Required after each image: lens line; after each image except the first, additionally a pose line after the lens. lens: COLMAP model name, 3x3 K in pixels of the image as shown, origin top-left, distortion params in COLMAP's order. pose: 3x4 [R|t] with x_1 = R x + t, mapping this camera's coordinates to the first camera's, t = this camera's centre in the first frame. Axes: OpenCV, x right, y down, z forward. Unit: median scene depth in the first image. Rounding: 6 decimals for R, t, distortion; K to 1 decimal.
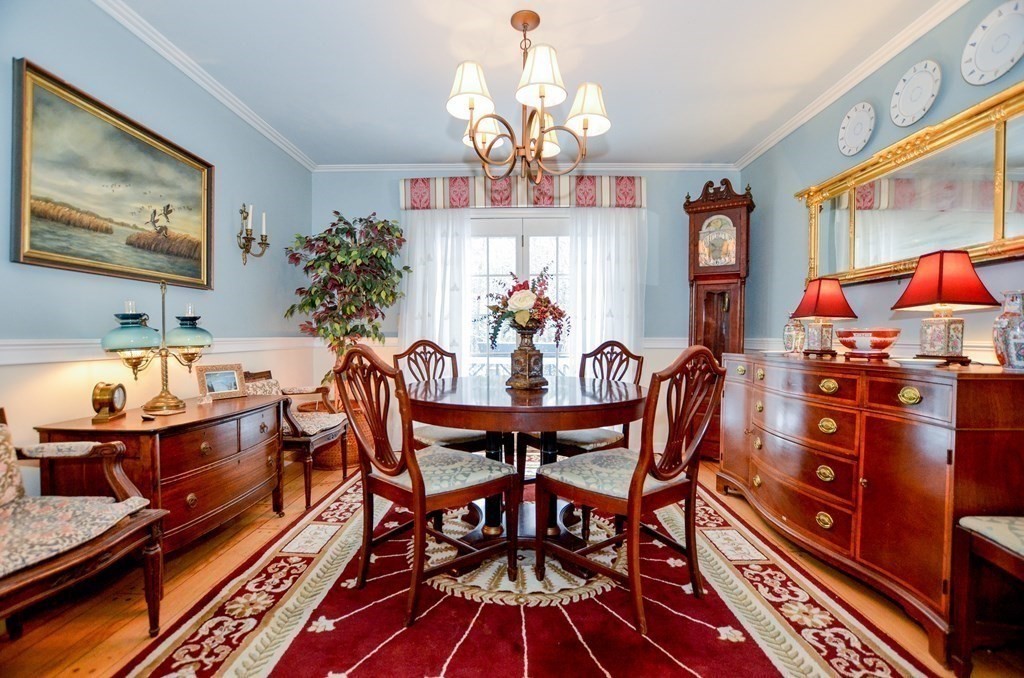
lens RADIAL K [[448.1, 0, 511.1], [0, 448.1, 343.0], [0, 0, 1]] dist [-0.026216, 0.000617]
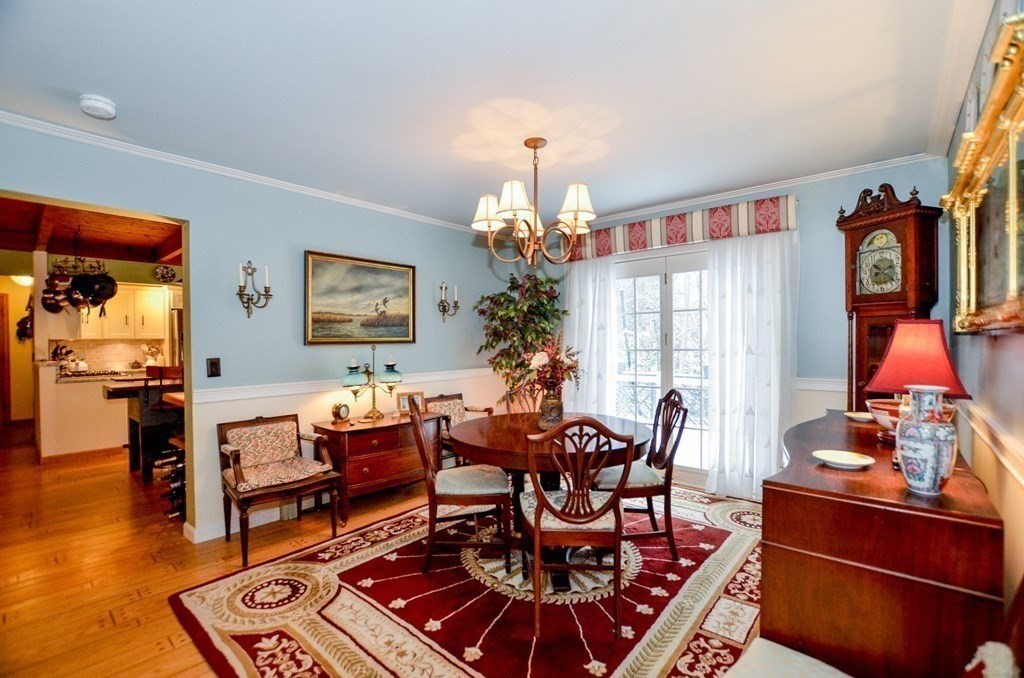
lens RADIAL K [[448.1, 0, 512.6], [0, 448.1, 342.6], [0, 0, 1]] dist [-0.026216, 0.000617]
pose [[0.771053, -0.005915, -0.636743, 0.757199], [0.000221, 0.999959, -0.009021, -0.131078], [0.636771, 0.006815, 0.771023, -0.030991]]
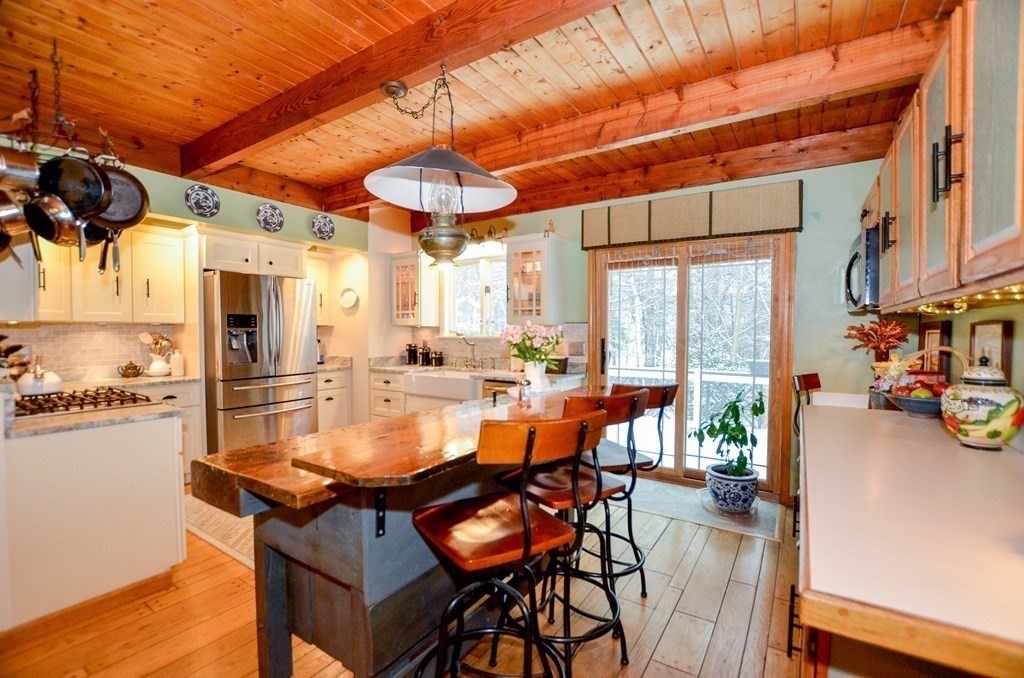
lens RADIAL K [[448.1, 0, 511.3], [0, 448.1, 342.1], [0, 0, 1]] dist [-0.026216, 0.000617]
pose [[0.851887, 0.016719, -0.523458, 0.527905], [-0.013706, 0.999860, 0.009628, -0.133041], [0.523546, -0.001028, 0.851997, -0.027045]]
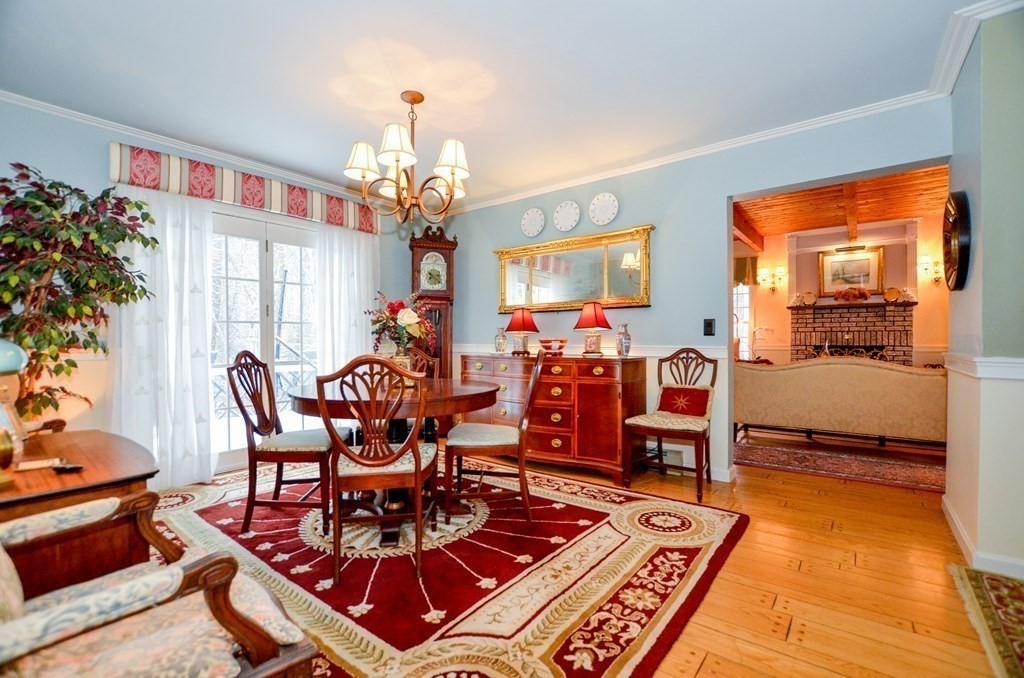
lens RADIAL K [[448.1, 0, 507.5], [0, 448.1, 343.8], [0, 0, 1]] dist [-0.026216, 0.000617]
pose [[0.608272, -0.010723, 0.793656, -0.780164], [0.017664, 0.999844, -0.000029, -0.013787], [-0.793532, 0.014037, 0.608367, 0.016439]]
